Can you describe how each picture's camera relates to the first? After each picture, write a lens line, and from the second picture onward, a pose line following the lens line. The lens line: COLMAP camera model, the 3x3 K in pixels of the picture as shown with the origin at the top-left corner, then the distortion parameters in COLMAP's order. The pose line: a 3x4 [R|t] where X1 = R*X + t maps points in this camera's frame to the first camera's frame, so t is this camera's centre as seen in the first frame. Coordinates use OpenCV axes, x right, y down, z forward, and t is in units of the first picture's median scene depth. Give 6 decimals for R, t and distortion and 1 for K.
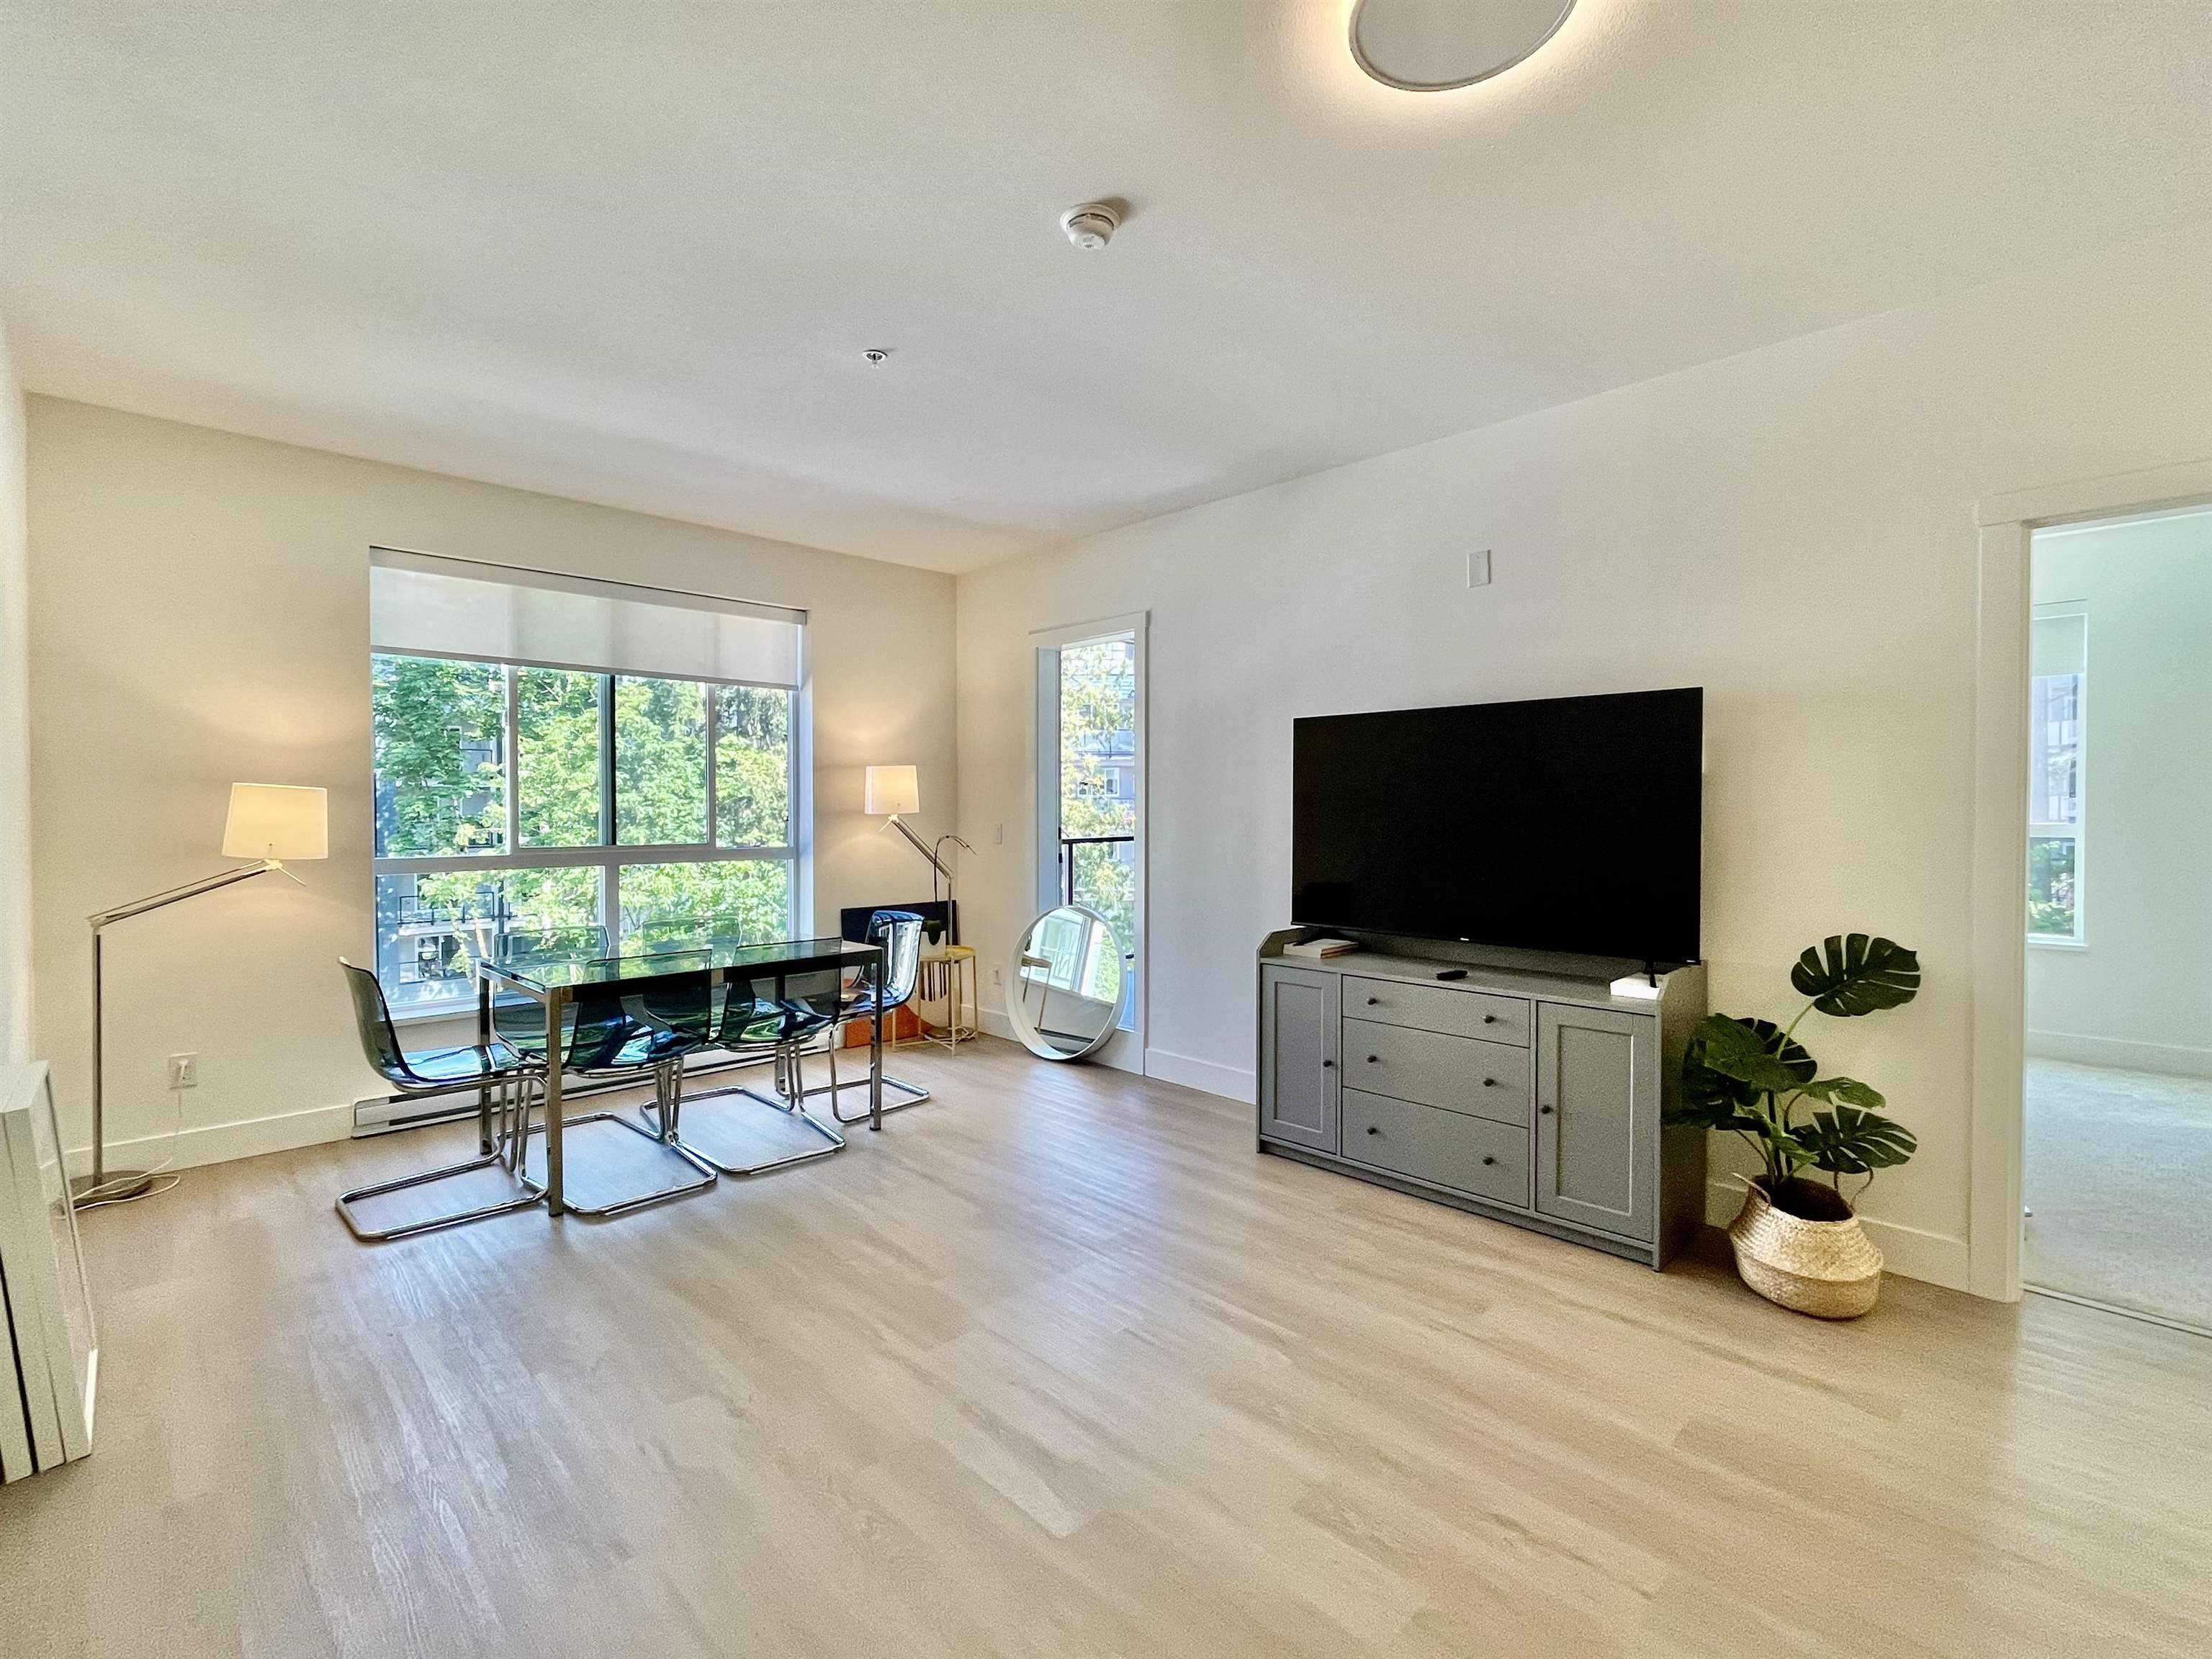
lens RADIAL K [[1013.0, 0, 1103.2], [0, 1013.0, 832.3], [0, 0, 1]] dist [0.011279, -0.000617]
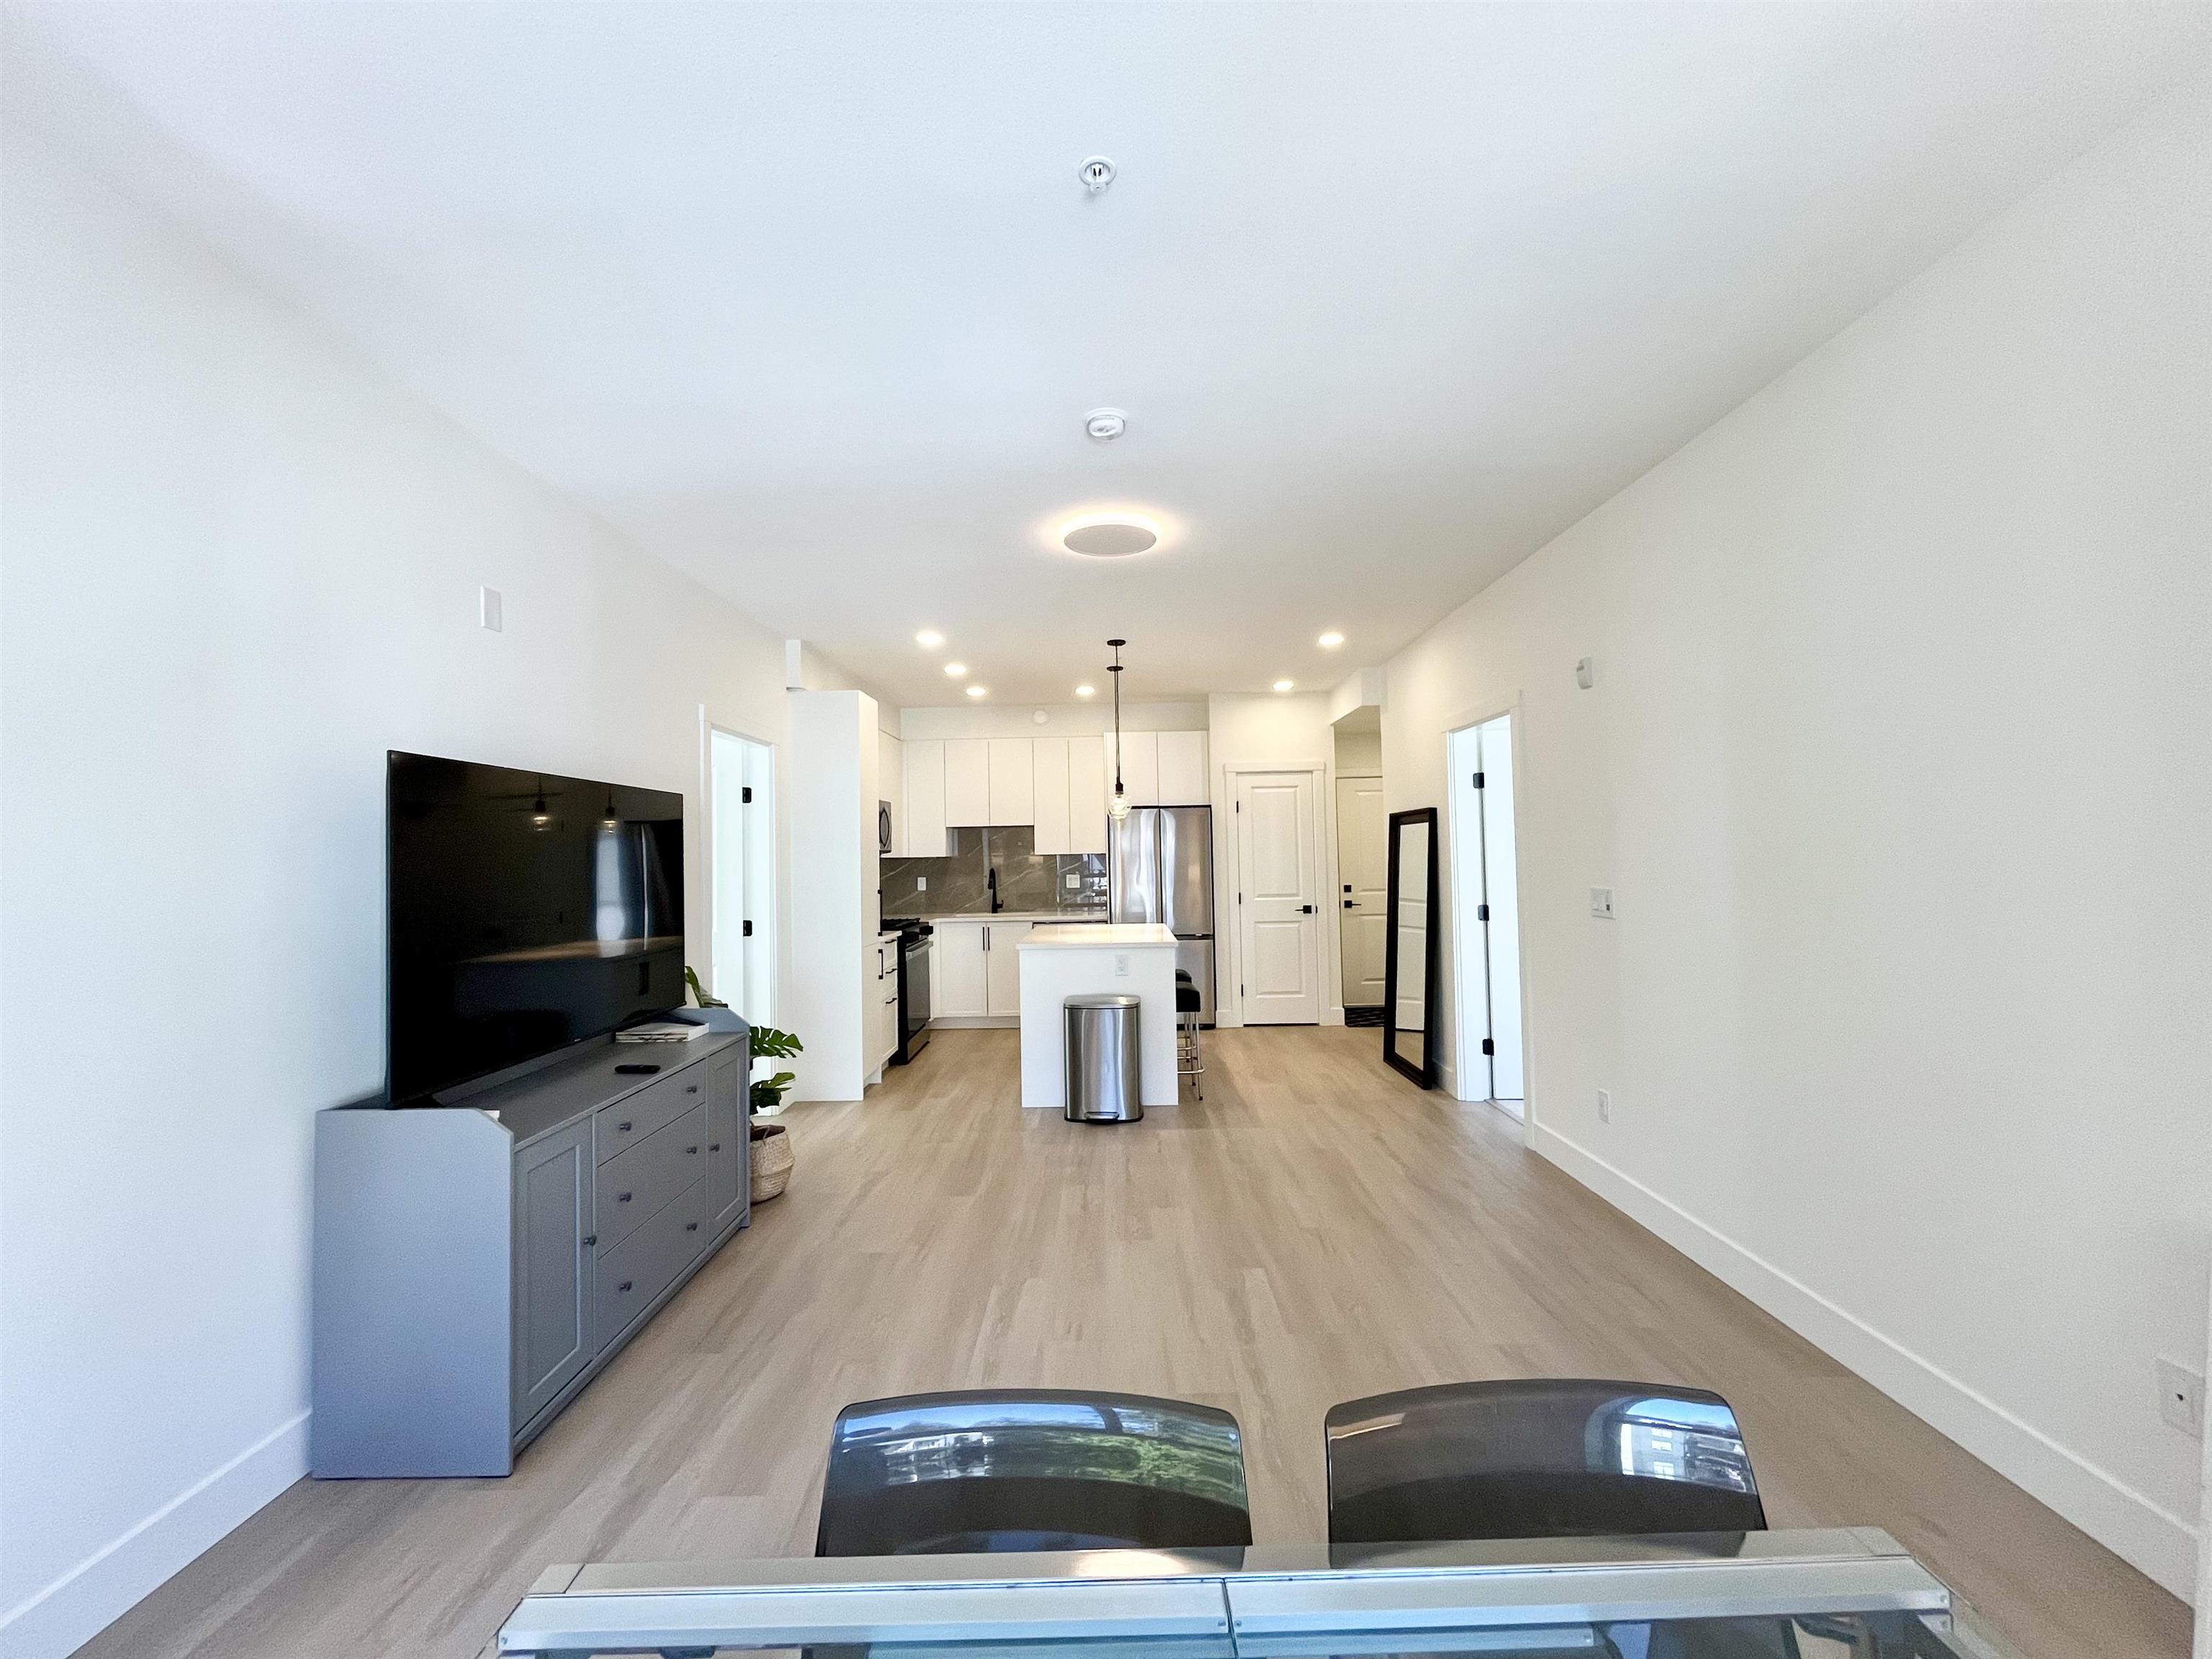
lens RADIAL K [[892.4, 0, 1095.2], [0, 892.4, 825.3], [0, 0, 1]] dist [0.000487, 0.000435]
pose [[-0.708957, 0.036354, 0.704314, -0.478568], [0.029183, 0.999327, -0.022205, -0.046084], [-0.704648, 0.004812, -0.709541, 1.125539]]
